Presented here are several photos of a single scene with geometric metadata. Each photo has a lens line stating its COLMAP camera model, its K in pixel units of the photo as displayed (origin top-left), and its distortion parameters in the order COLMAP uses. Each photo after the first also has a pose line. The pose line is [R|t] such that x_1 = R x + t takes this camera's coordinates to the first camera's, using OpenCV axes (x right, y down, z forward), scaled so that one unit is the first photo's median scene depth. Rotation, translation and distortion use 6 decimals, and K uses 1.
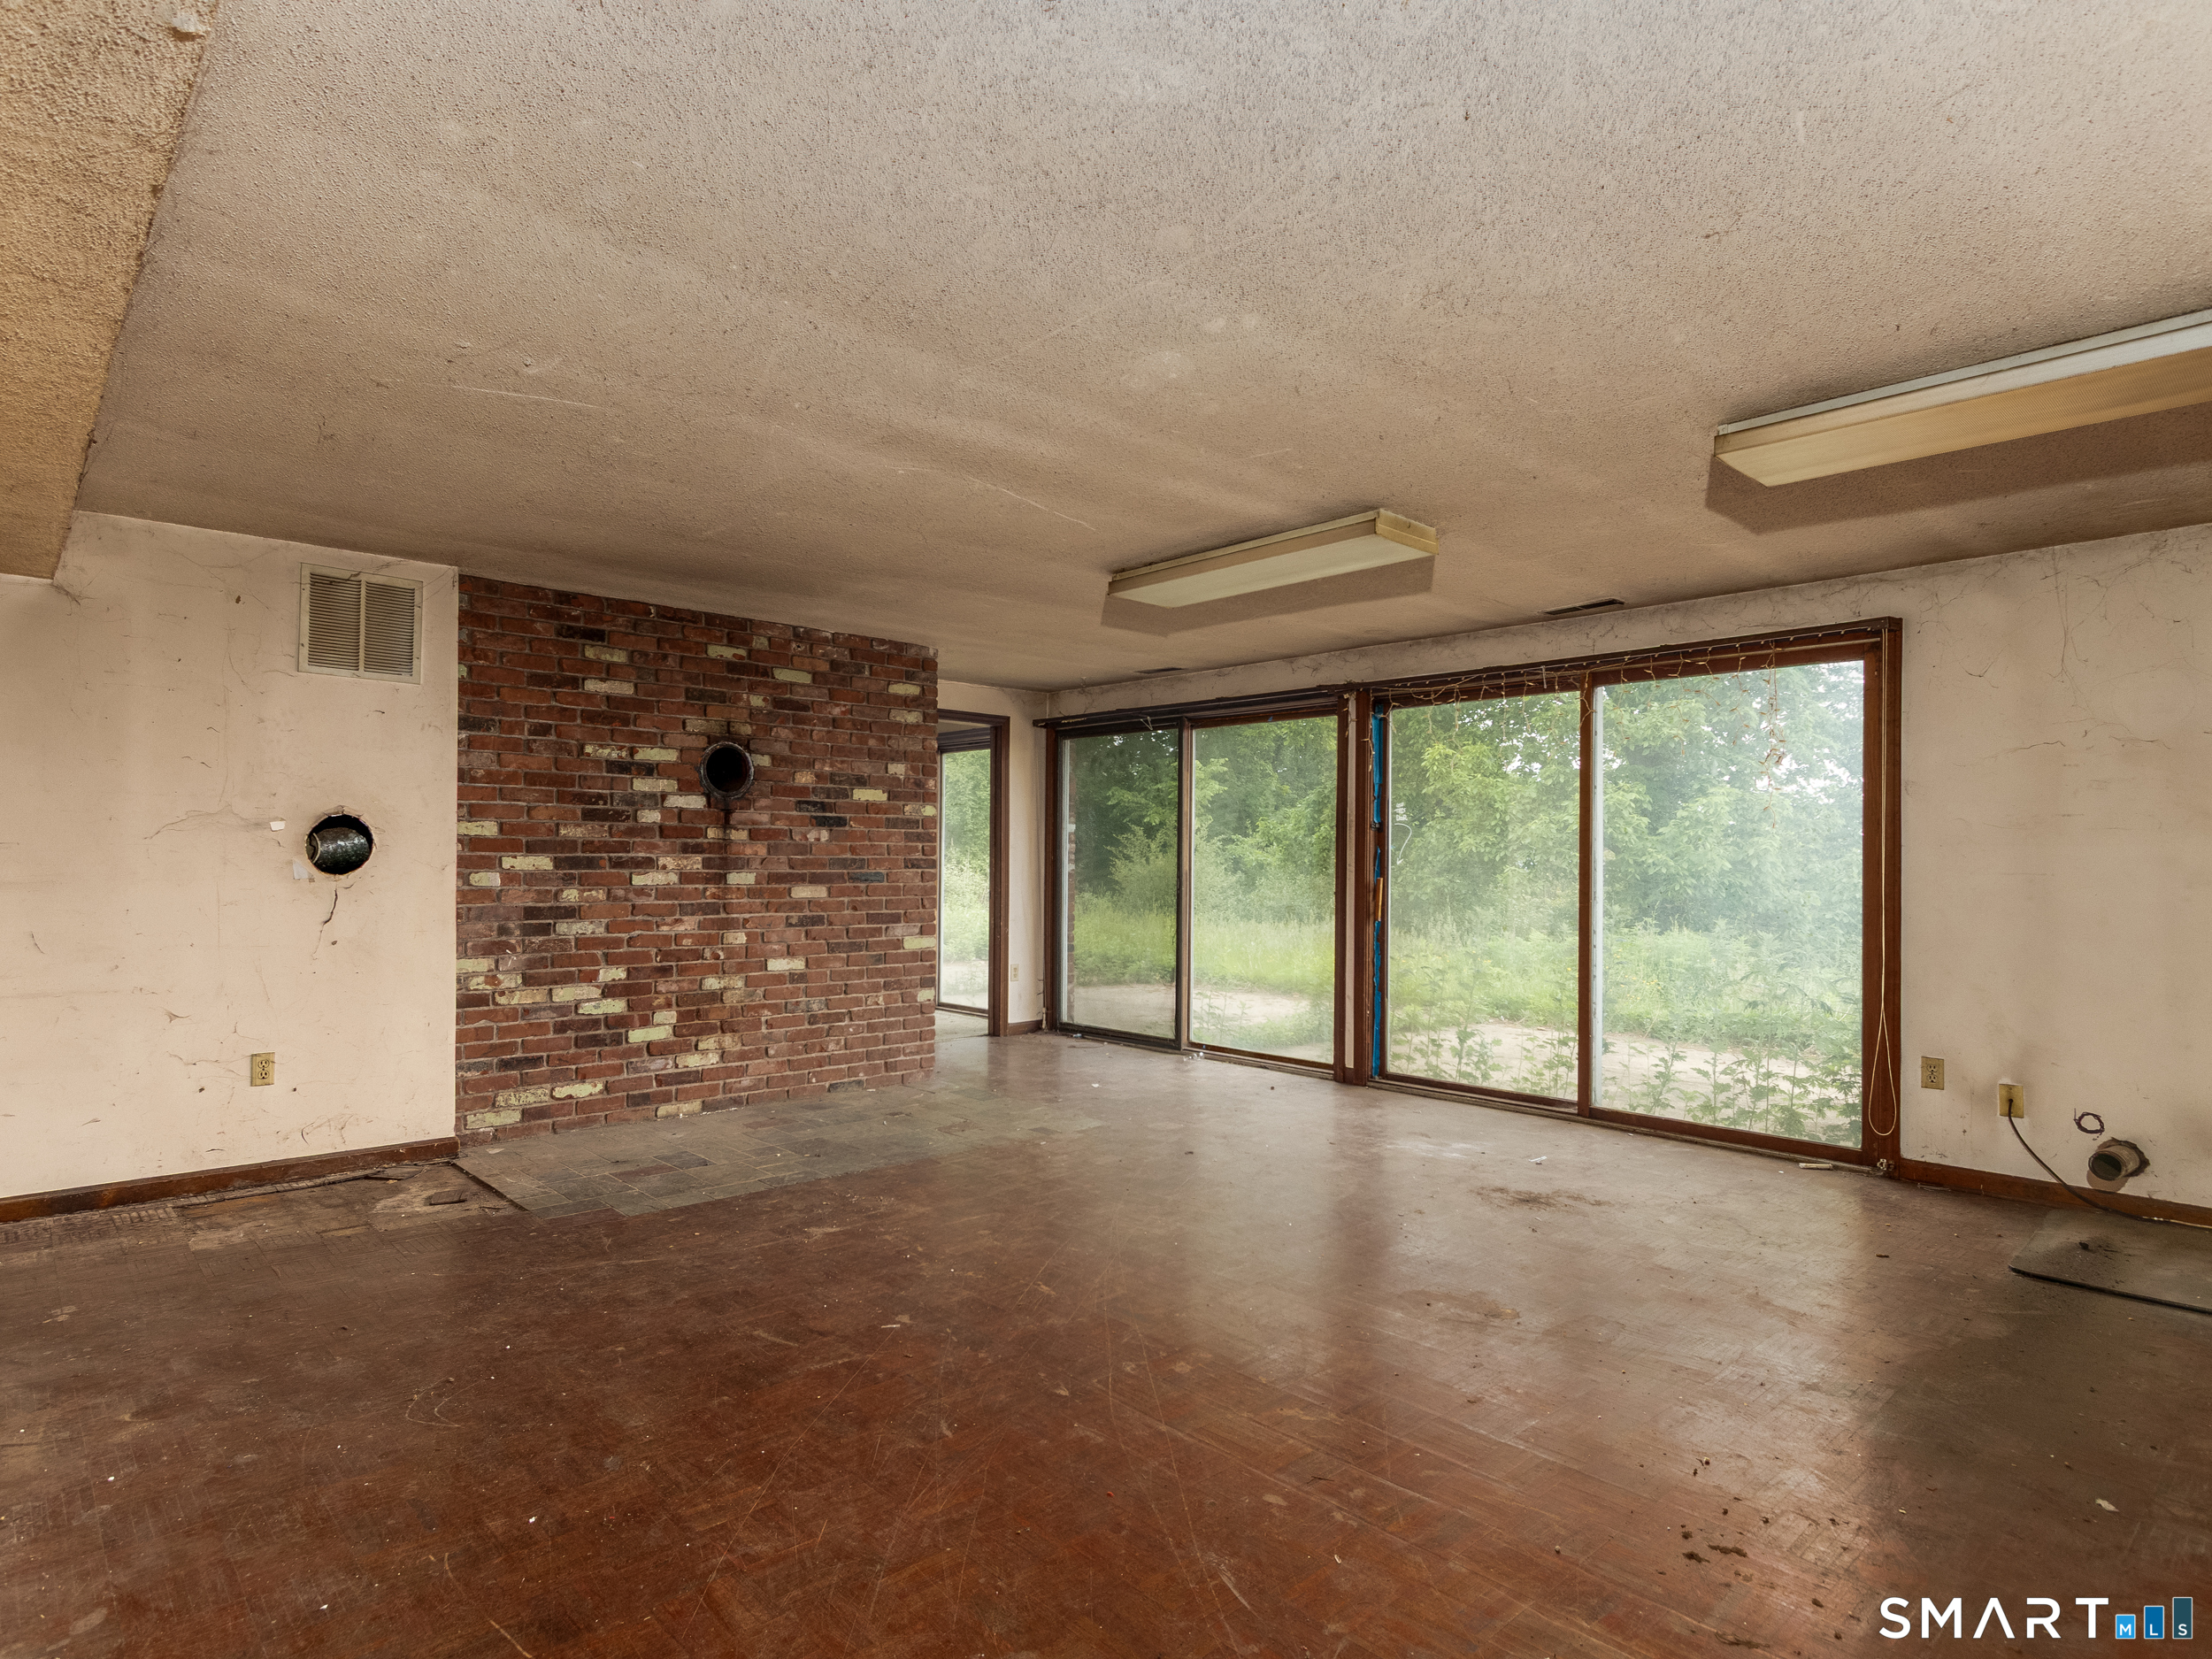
lens RADIAL K [[1229.7, 0, 1086.9], [0, 1229.7, 842.0], [0, 0, 1]] dist [0.009387, -0.003457]
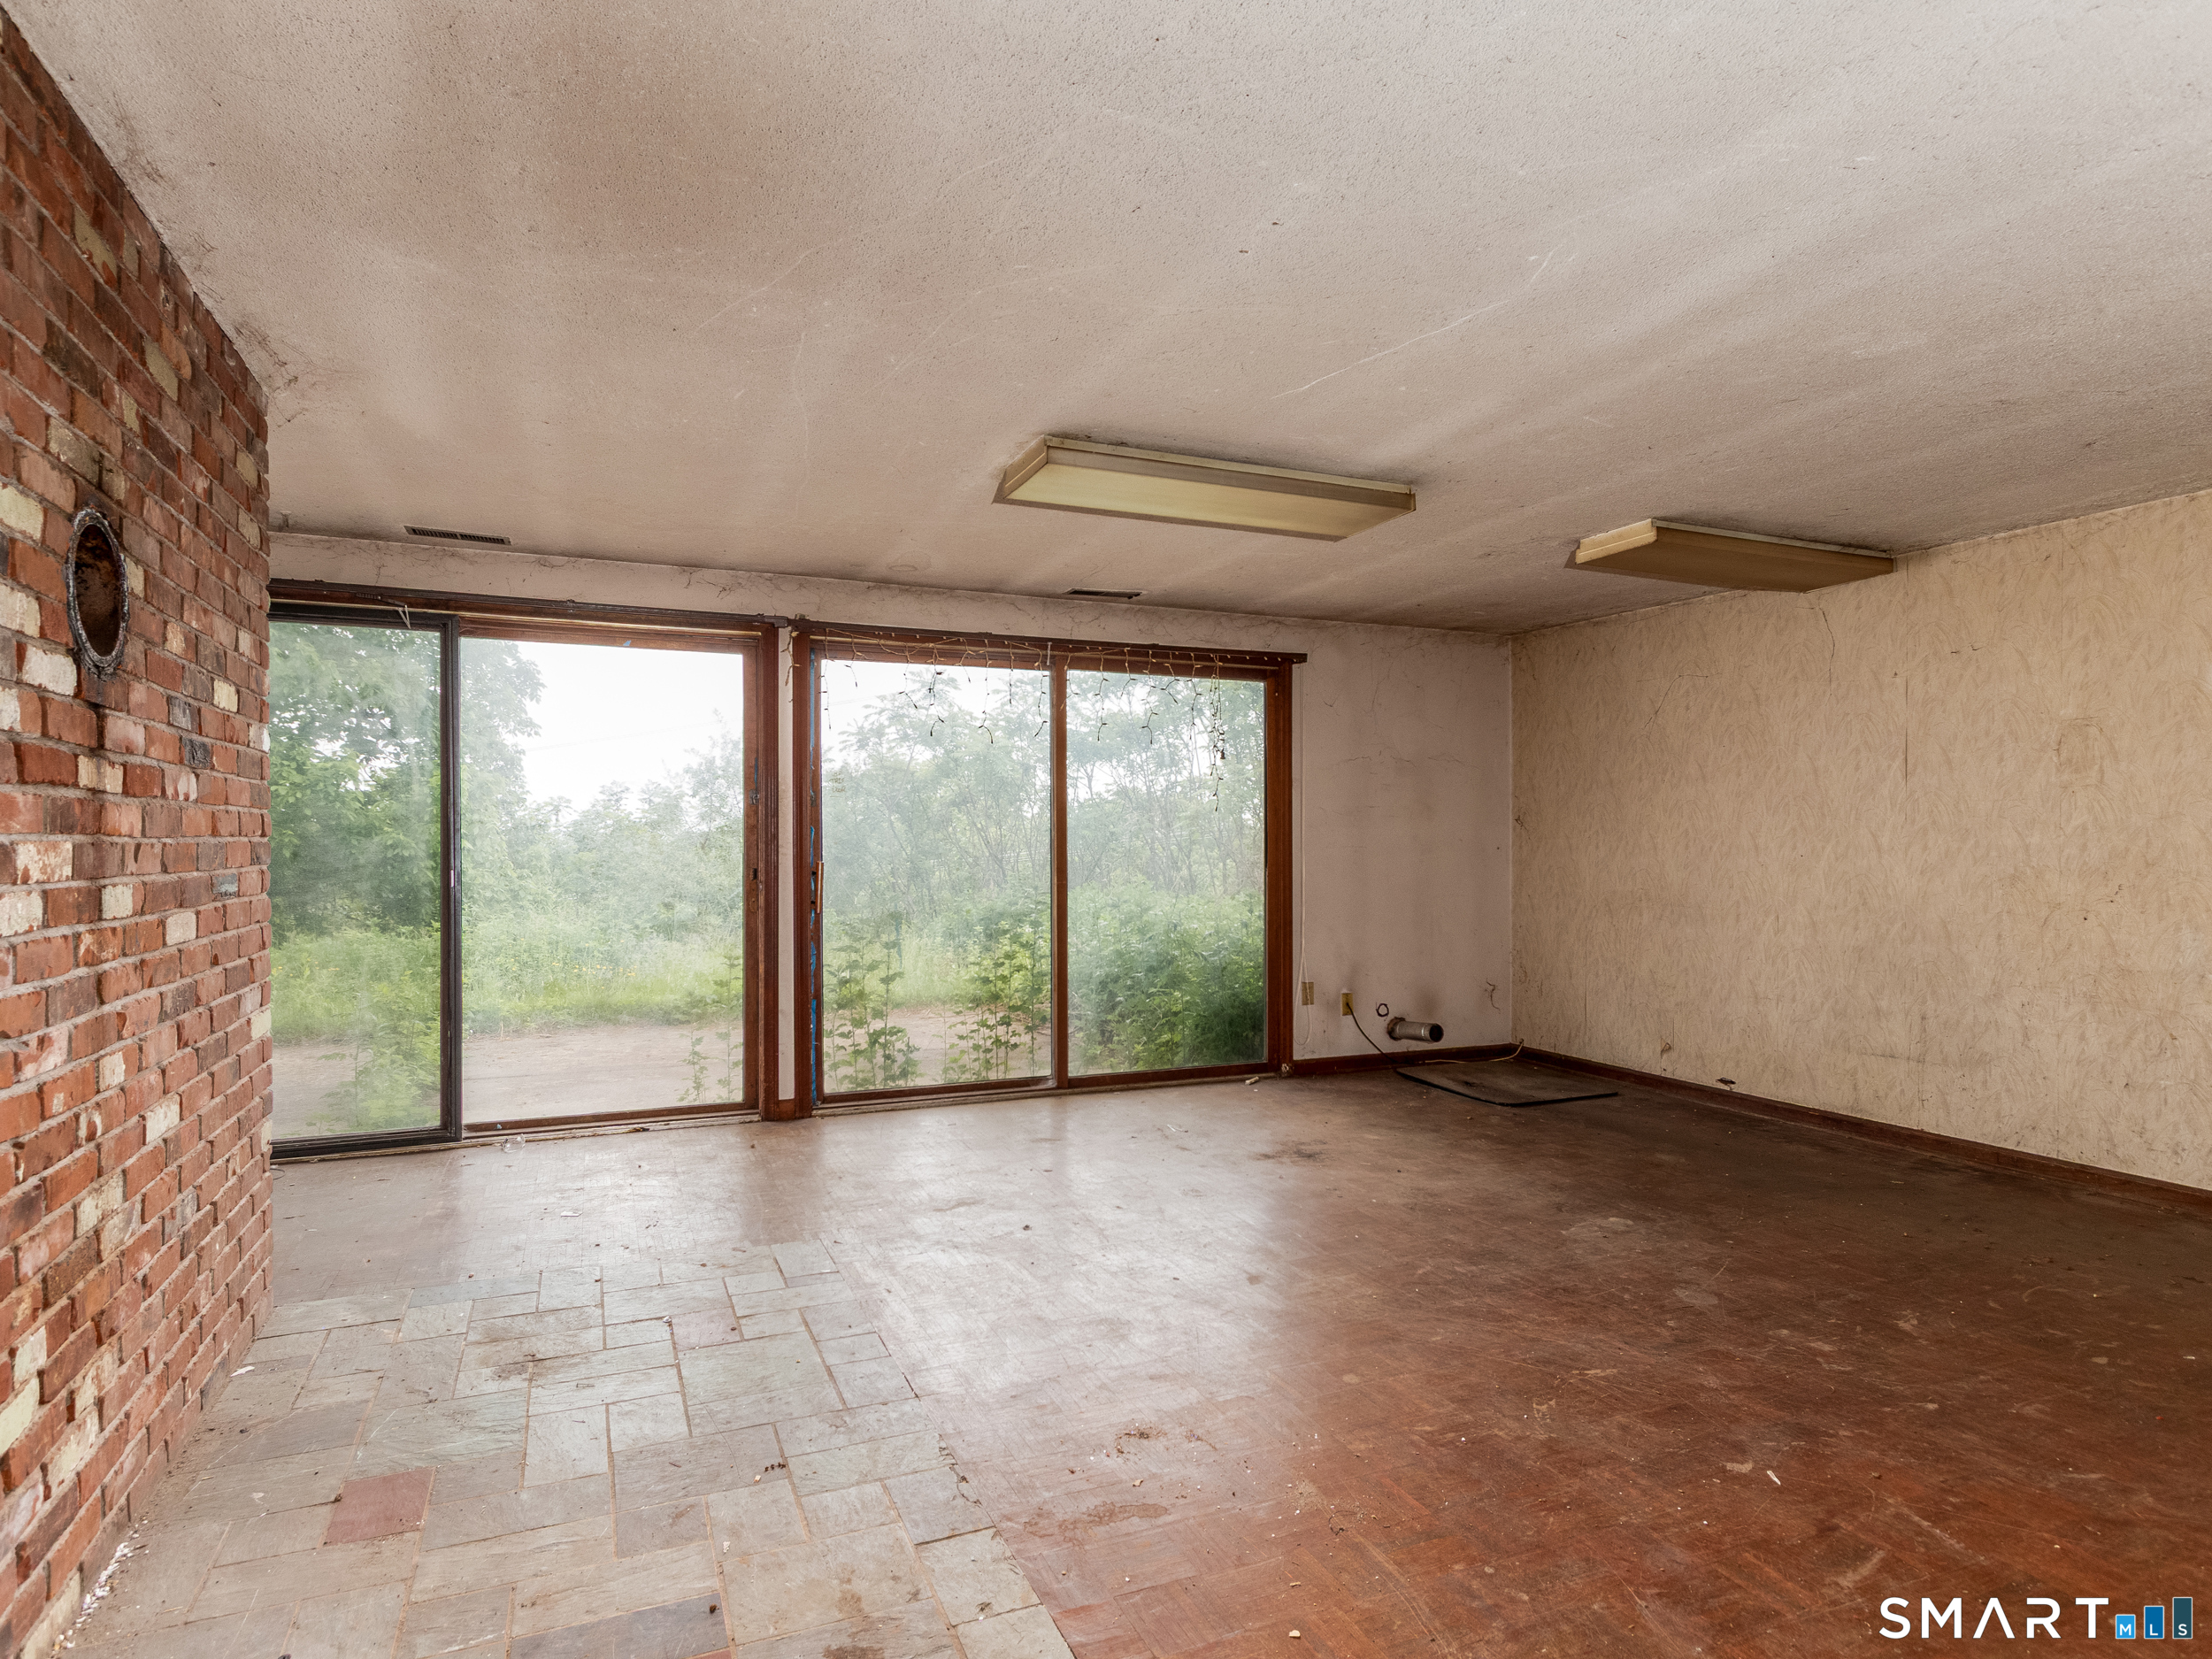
lens RADIAL K [[1229.7, 0, 1092.2], [0, 1229.7, 839.9], [0, 0, 1]] dist [0.009387, -0.003457]
pose [[0.322687, -0.006327, 0.946484, -0.547069], [-0.011196, 0.999882, 0.010501, 0.005022], [-0.946439, -0.013985, 0.322579, 0.639341]]
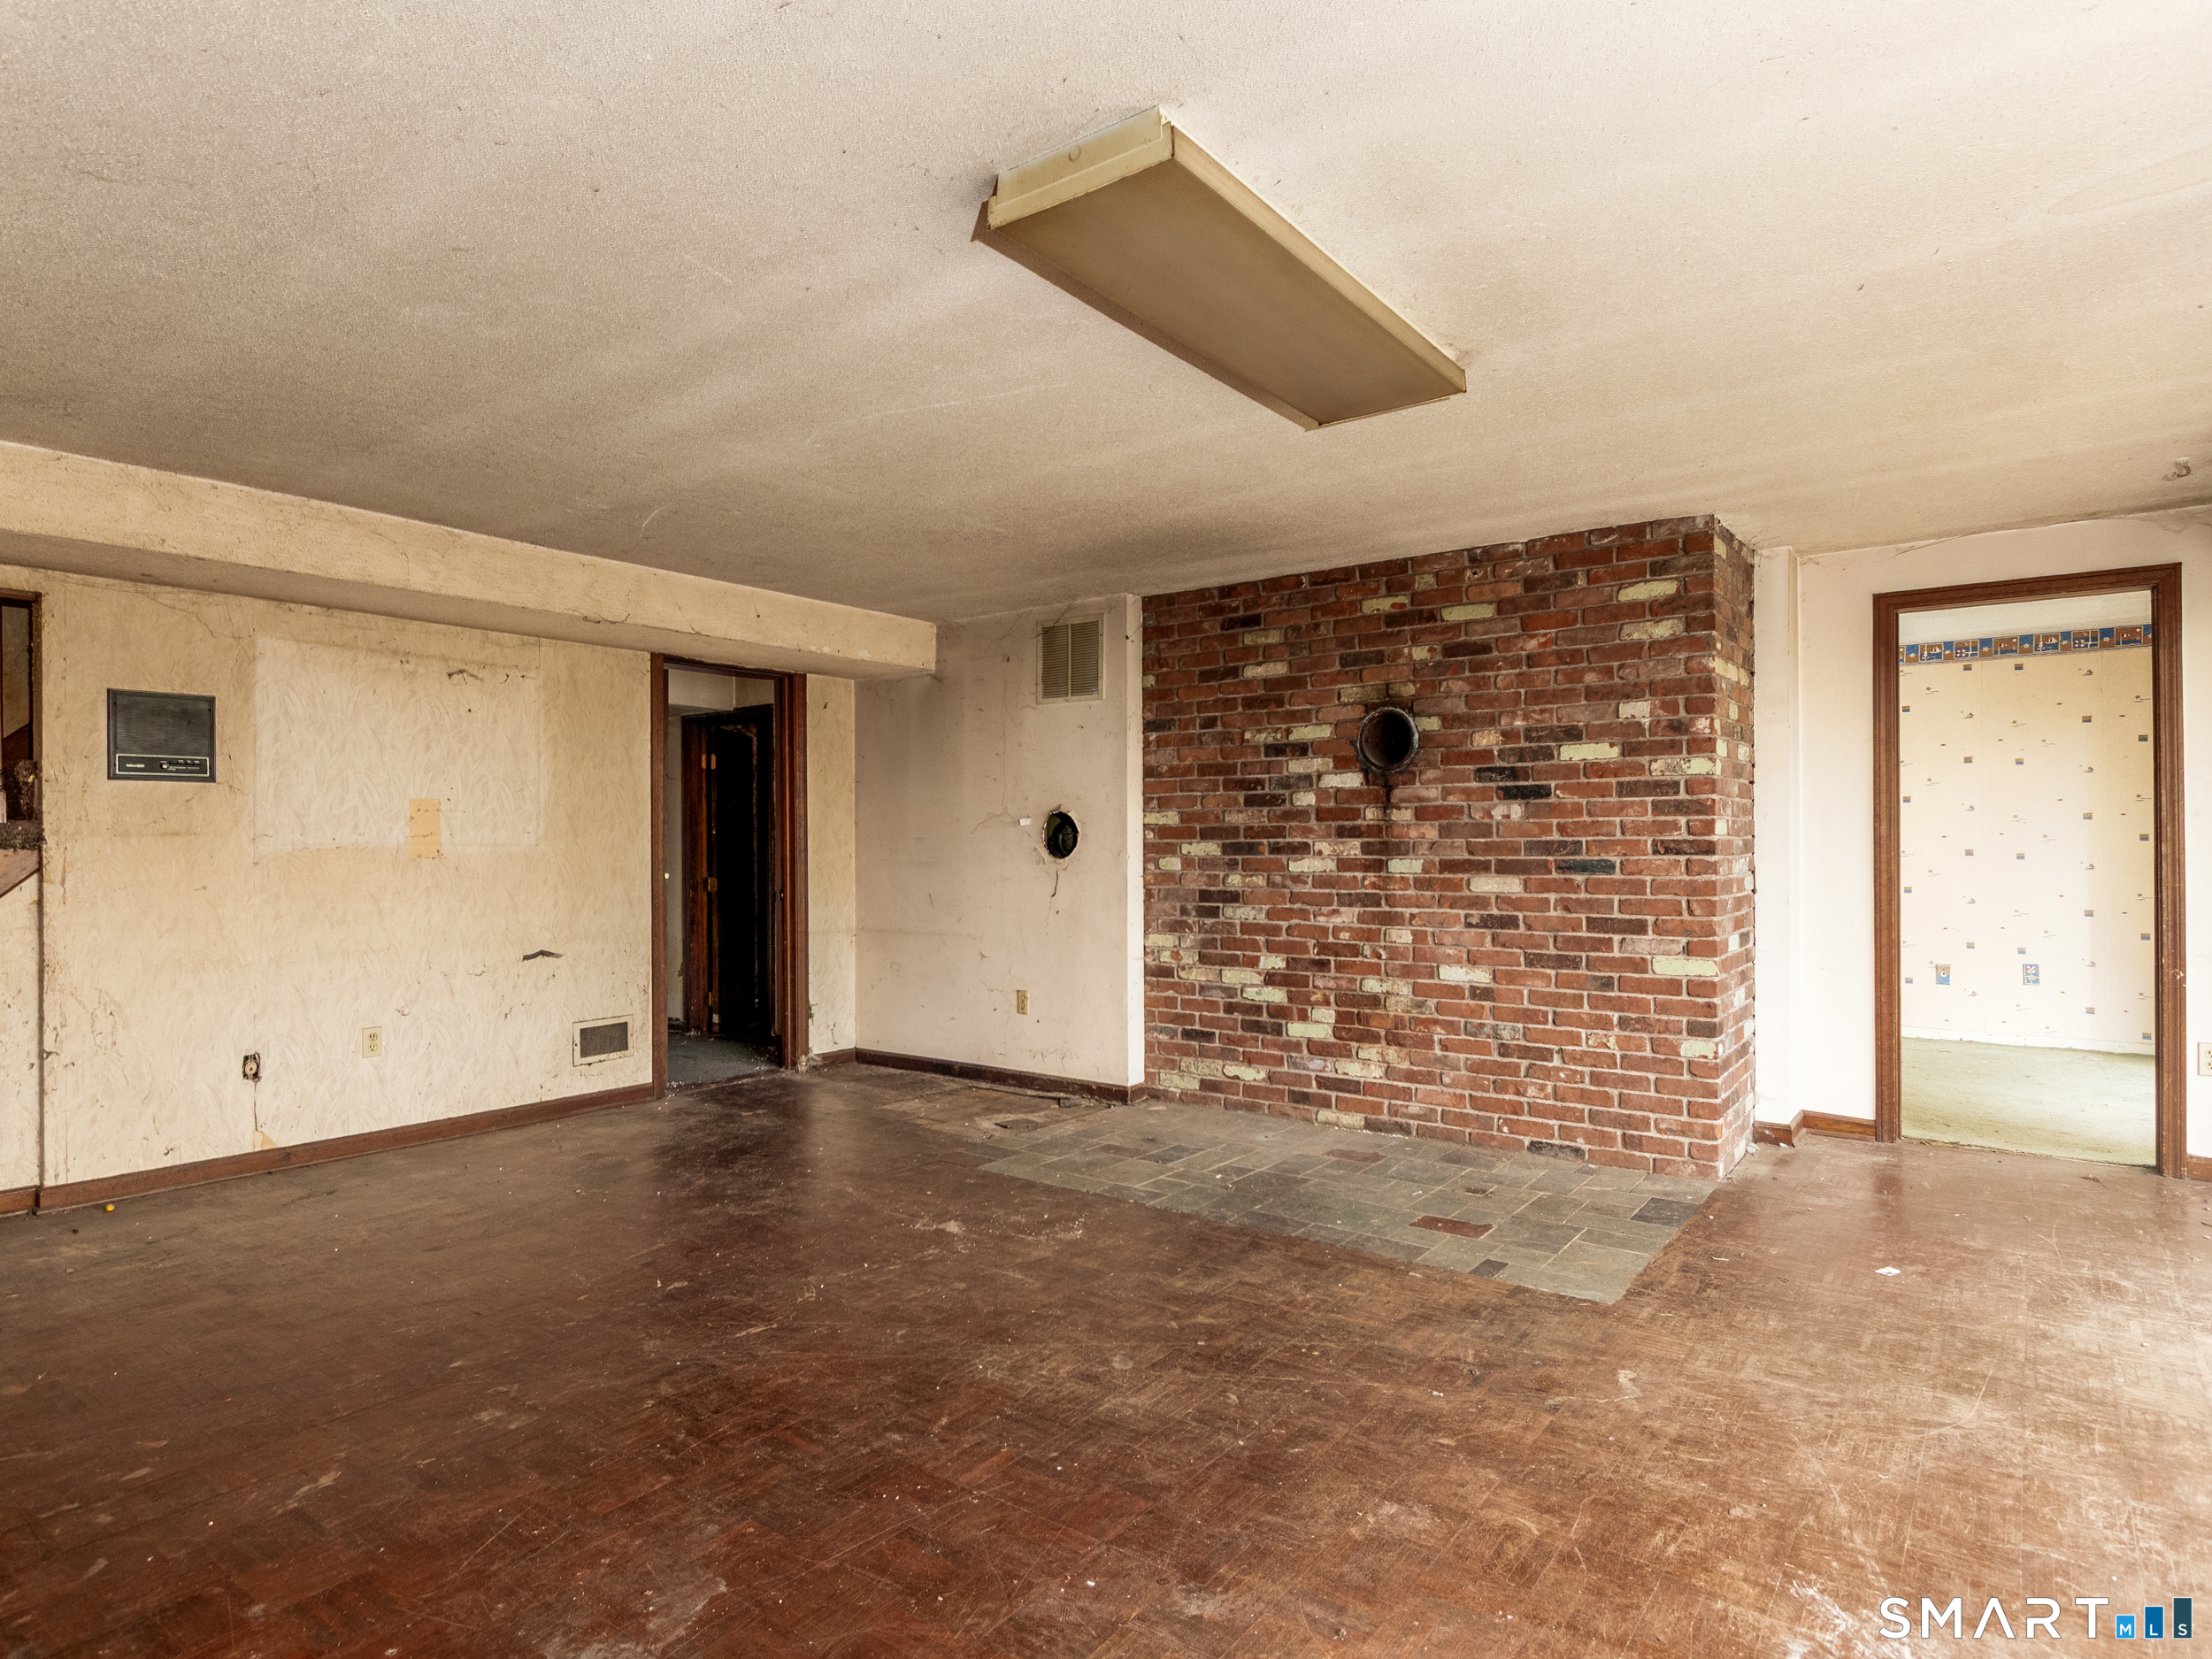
lens RADIAL K [[1229.7, 0, 1076.2], [0, 1229.7, 832.1], [0, 0, 1]] dist [0.009387, -0.003457]
pose [[0.174062, -0.017570, -0.984578, 0.532216], [0.020135, 0.999695, -0.014280, 0.014229], [0.984529, -0.017338, 0.174363, 0.652075]]
